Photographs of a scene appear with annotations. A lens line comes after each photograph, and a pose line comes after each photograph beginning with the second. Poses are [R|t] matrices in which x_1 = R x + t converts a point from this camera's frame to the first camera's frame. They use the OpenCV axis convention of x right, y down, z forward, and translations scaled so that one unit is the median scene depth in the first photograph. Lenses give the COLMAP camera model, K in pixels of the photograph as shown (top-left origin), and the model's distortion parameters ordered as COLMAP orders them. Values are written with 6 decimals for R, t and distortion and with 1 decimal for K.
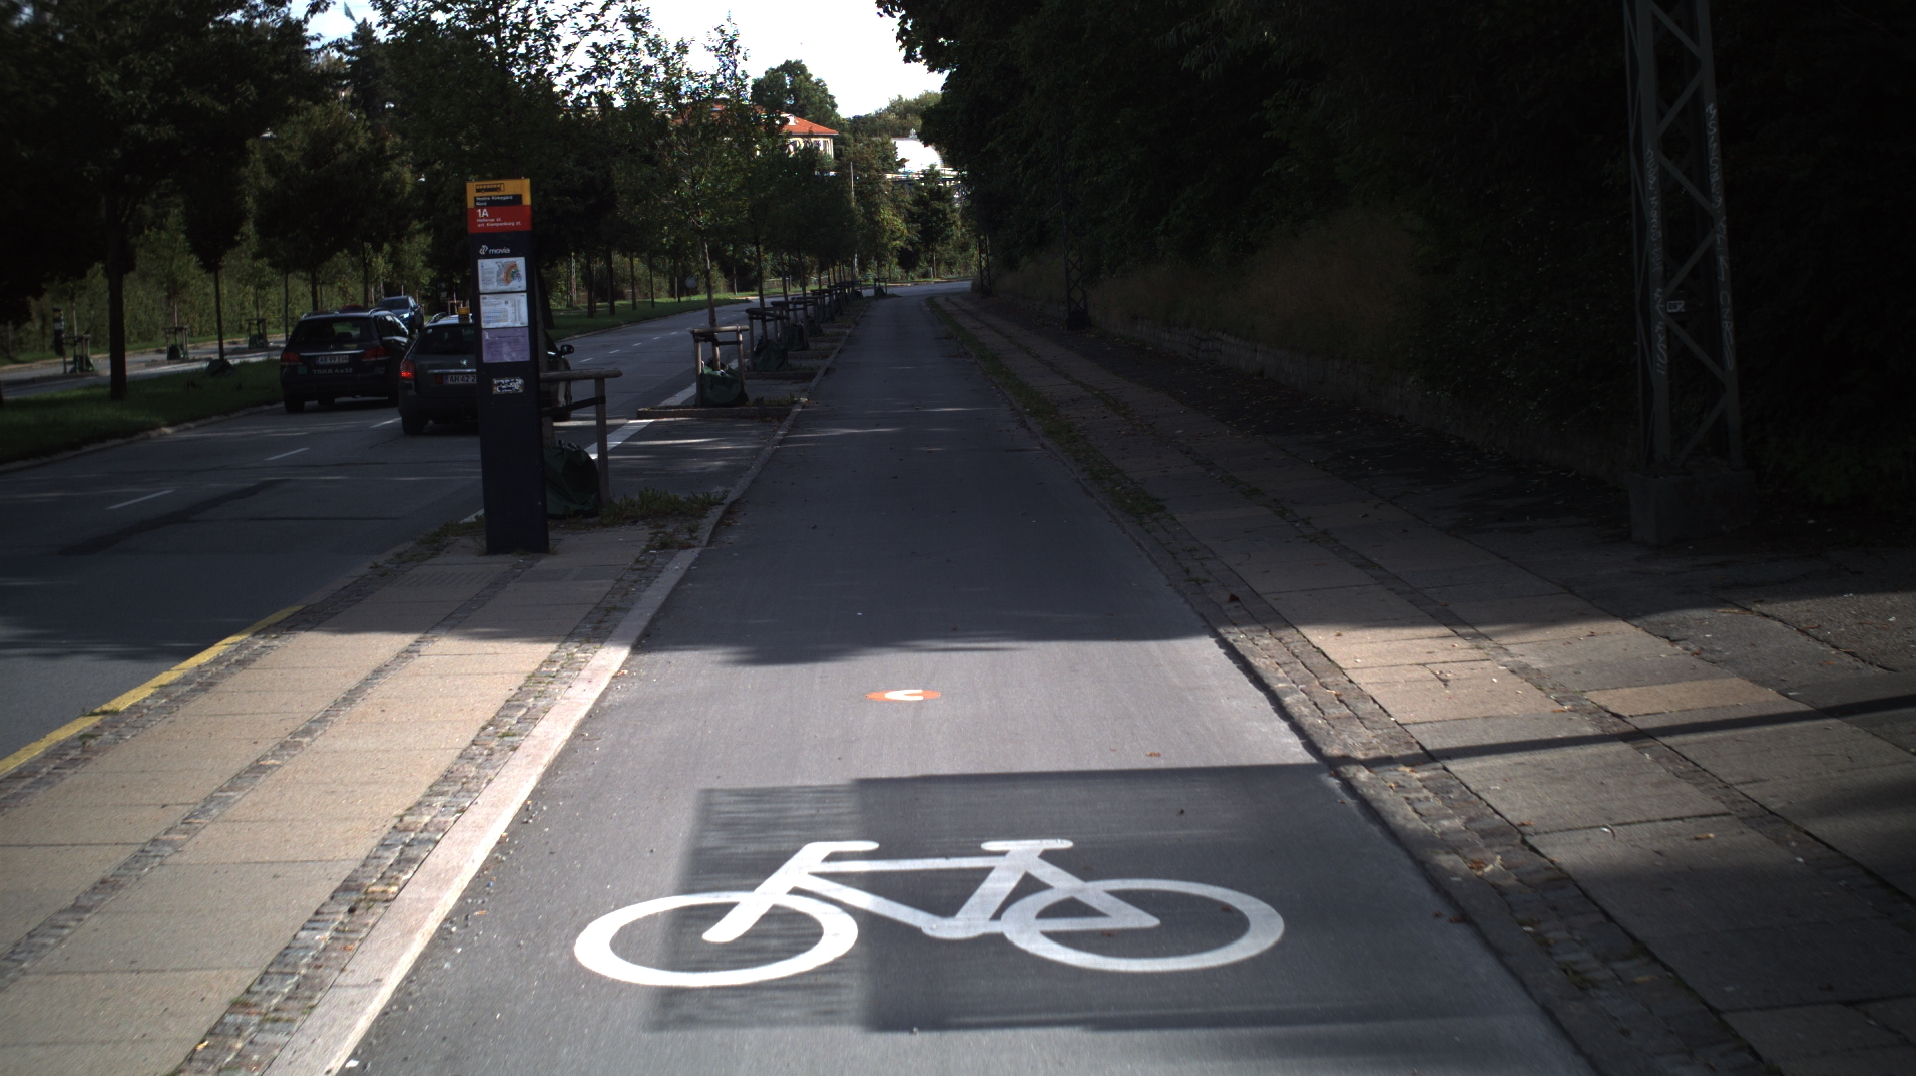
lens RADIAL K [[2638.3, 0, 958.0], [0, 2638.3, 538.0], [0, 0, 1]] dist [-0.247233, 0.456907]
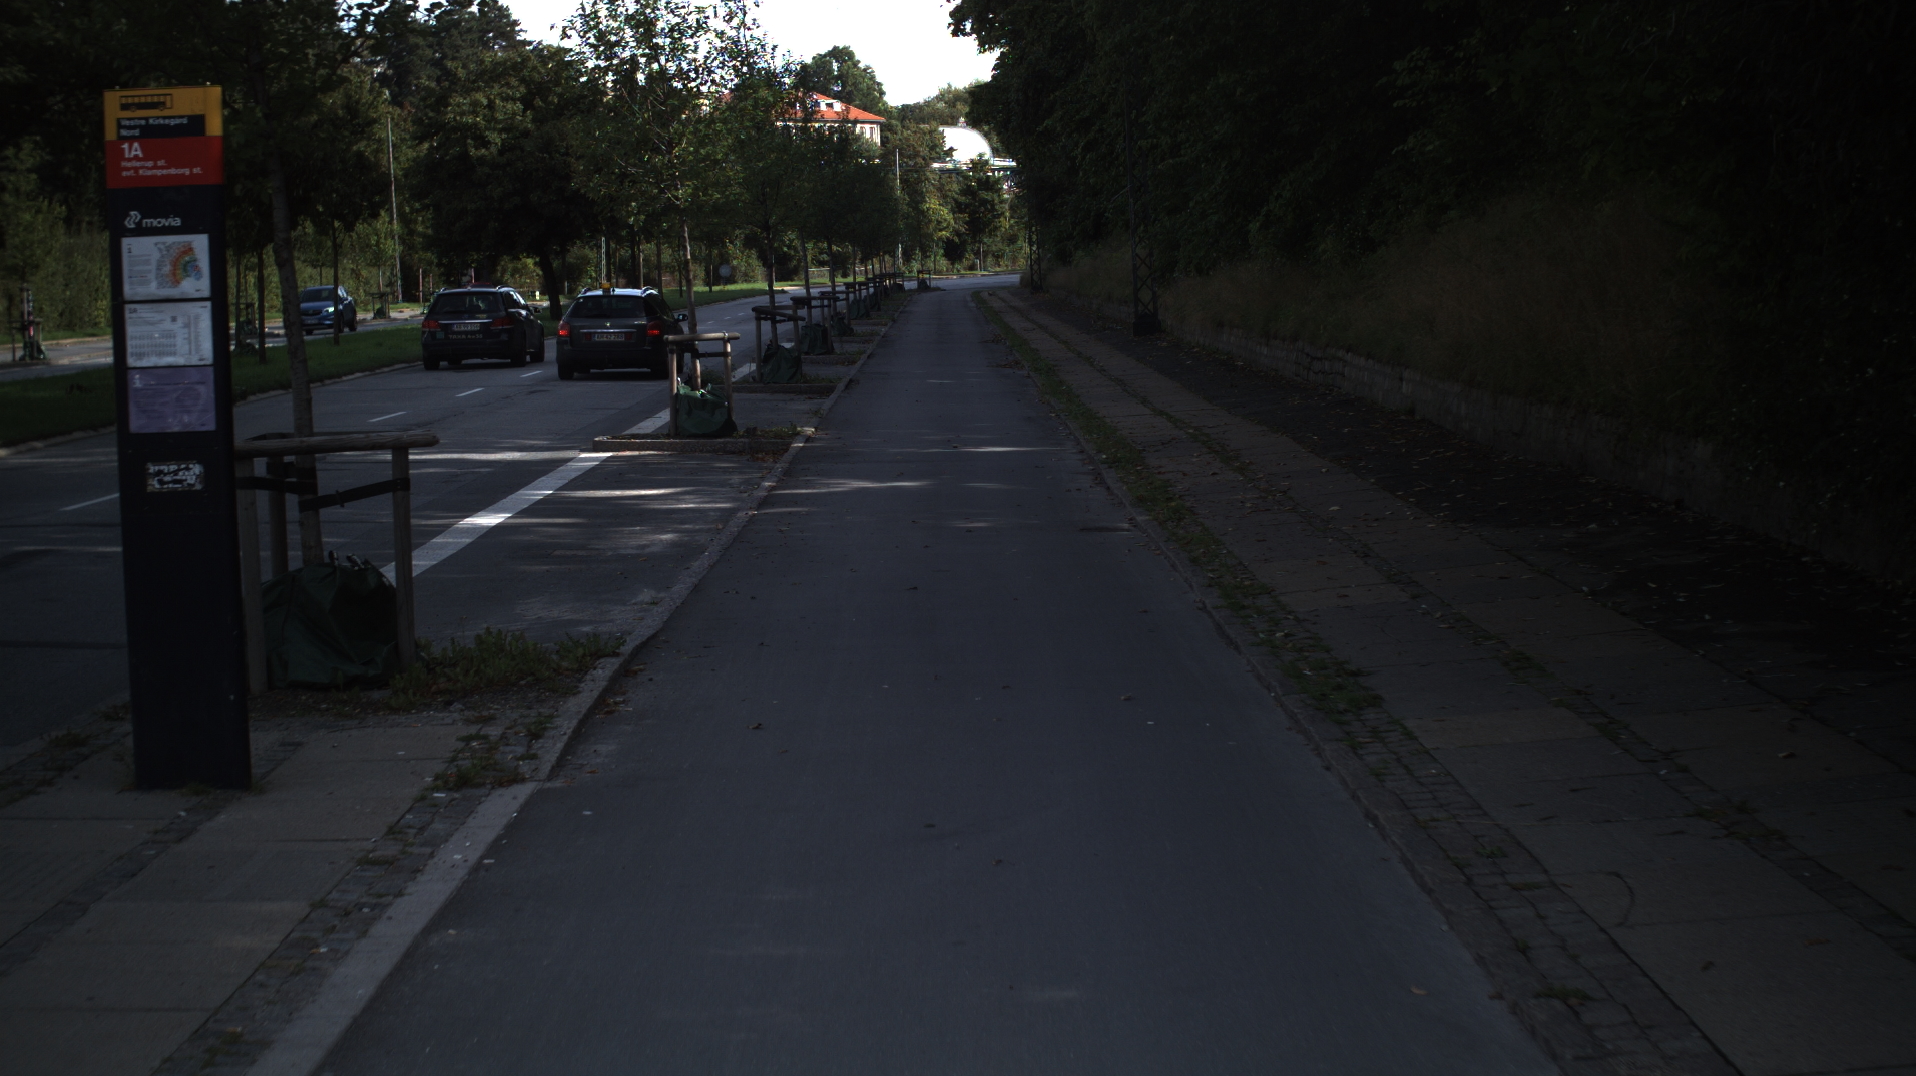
lens RADIAL K [[2638.3, 0, 958.0], [0, 2638.3, 538.0], [0, 0, 1]] dist [-0.247233, 0.456907]
pose [[0.999693, 0.019118, -0.015759, -0.001100], [-0.019071, 0.999813, 0.003139, -0.012599], [0.015816, -0.002838, 0.999871, 0.119461]]
